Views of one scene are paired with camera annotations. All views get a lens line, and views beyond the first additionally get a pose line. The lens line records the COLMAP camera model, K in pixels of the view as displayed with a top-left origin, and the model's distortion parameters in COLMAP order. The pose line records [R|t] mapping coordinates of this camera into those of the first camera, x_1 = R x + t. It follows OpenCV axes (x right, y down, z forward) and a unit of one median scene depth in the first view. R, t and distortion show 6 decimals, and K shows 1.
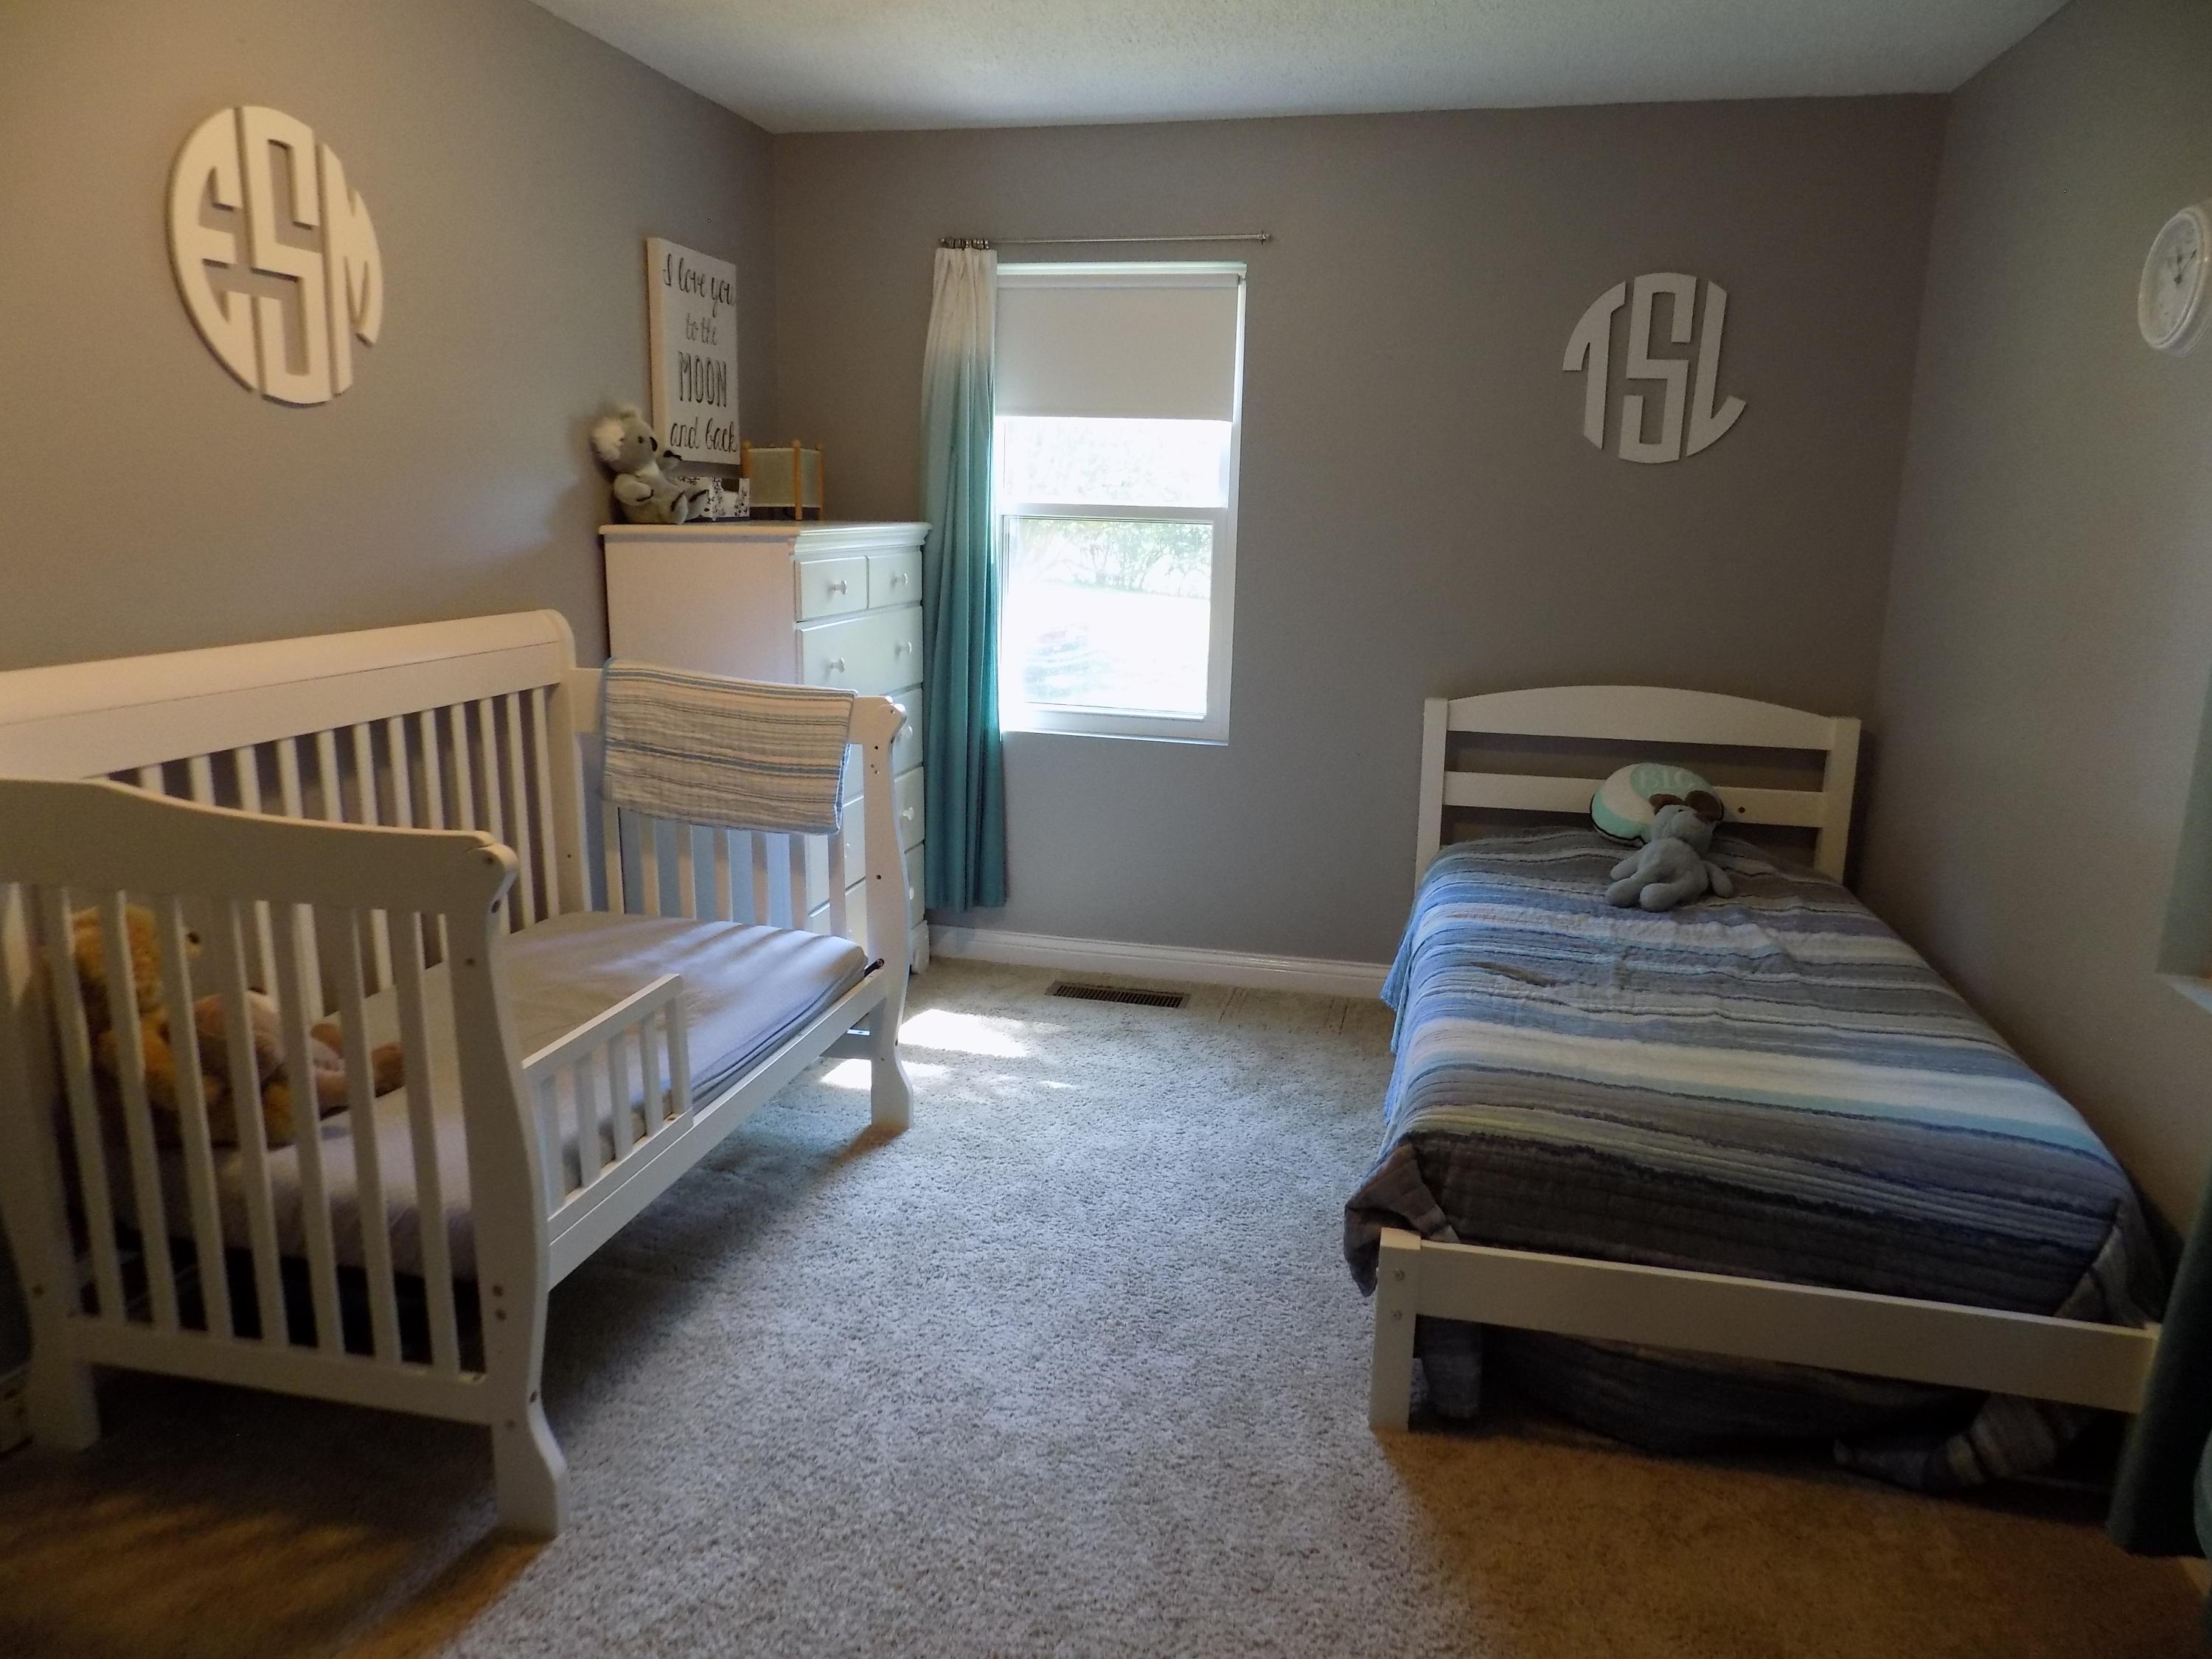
lens RADIAL K [[1468.7, 0, 1105.4], [0, 1468.7, 835.1], [0, 0, 1]] dist [-0.060277, -0.000416]
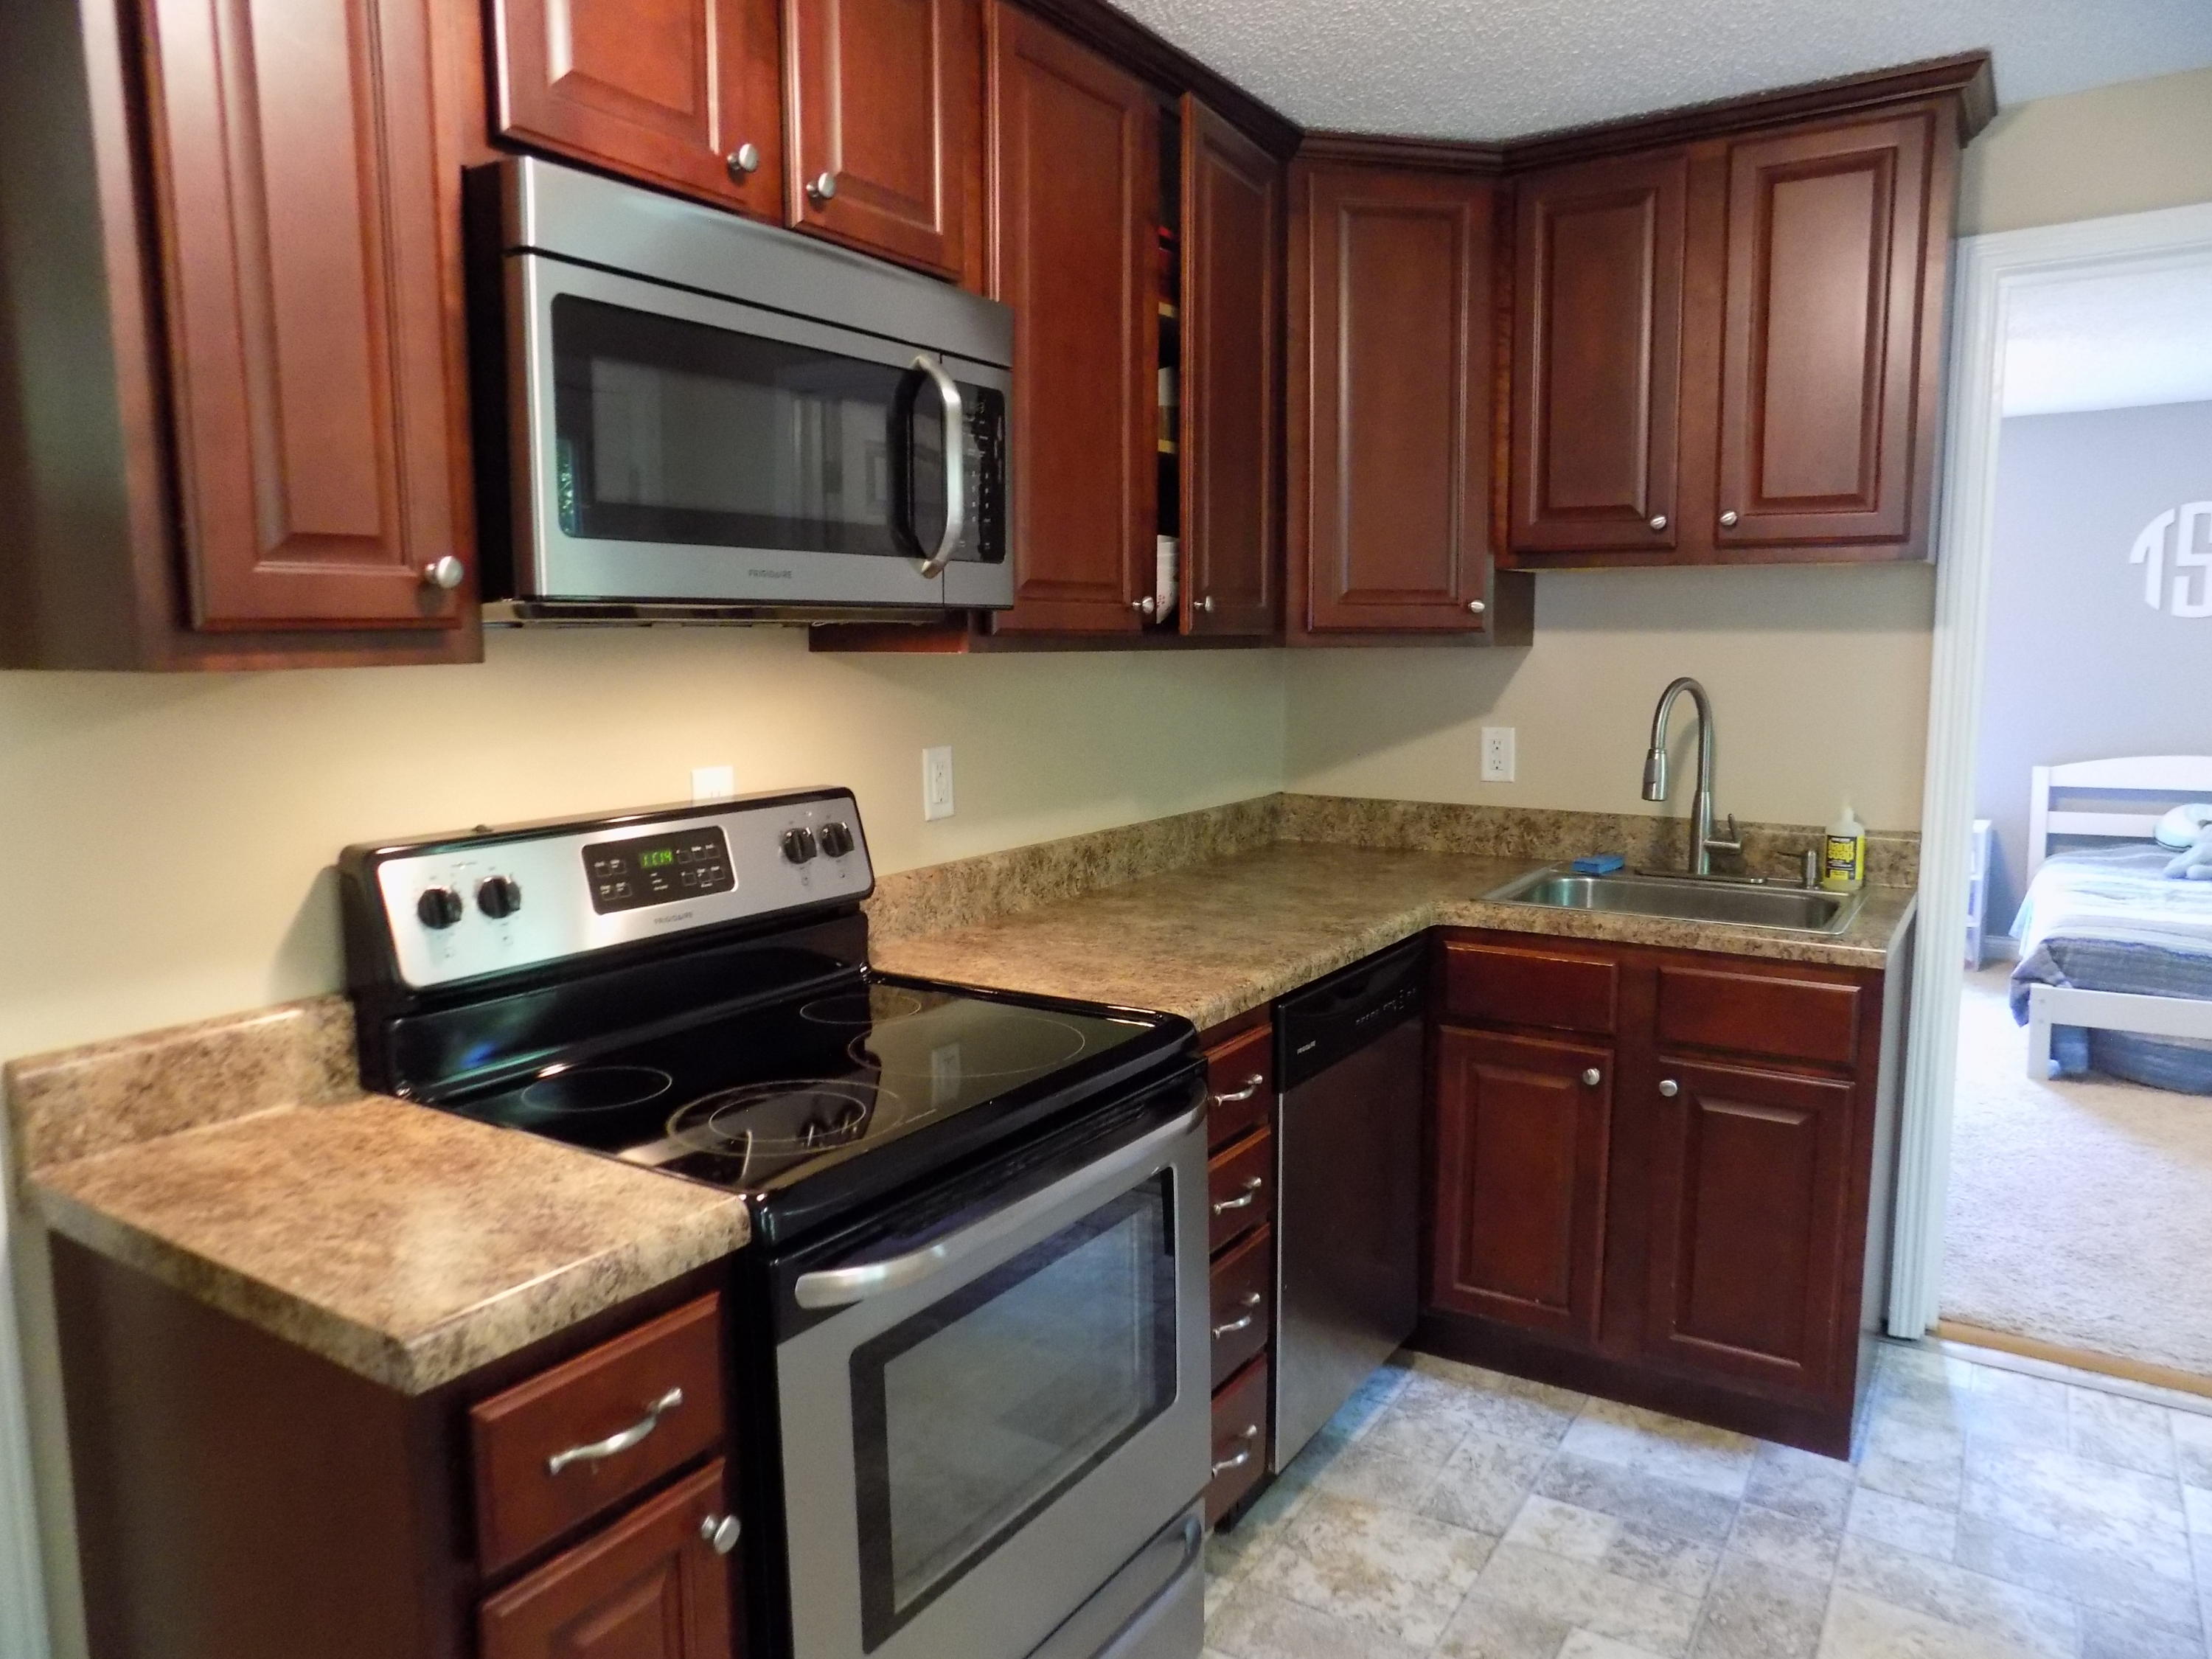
lens RADIAL K [[1485.6, 0, 1112.3], [0, 1485.6, 831.1], [0, 0, 1]] dist [-0.060473, 0.073314]
pose [[0.948958, 0.006533, -0.315334, -0.283221], [-0.037296, 0.995095, -0.091622, 0.198050], [0.313189, 0.098706, 0.944547, -1.015803]]
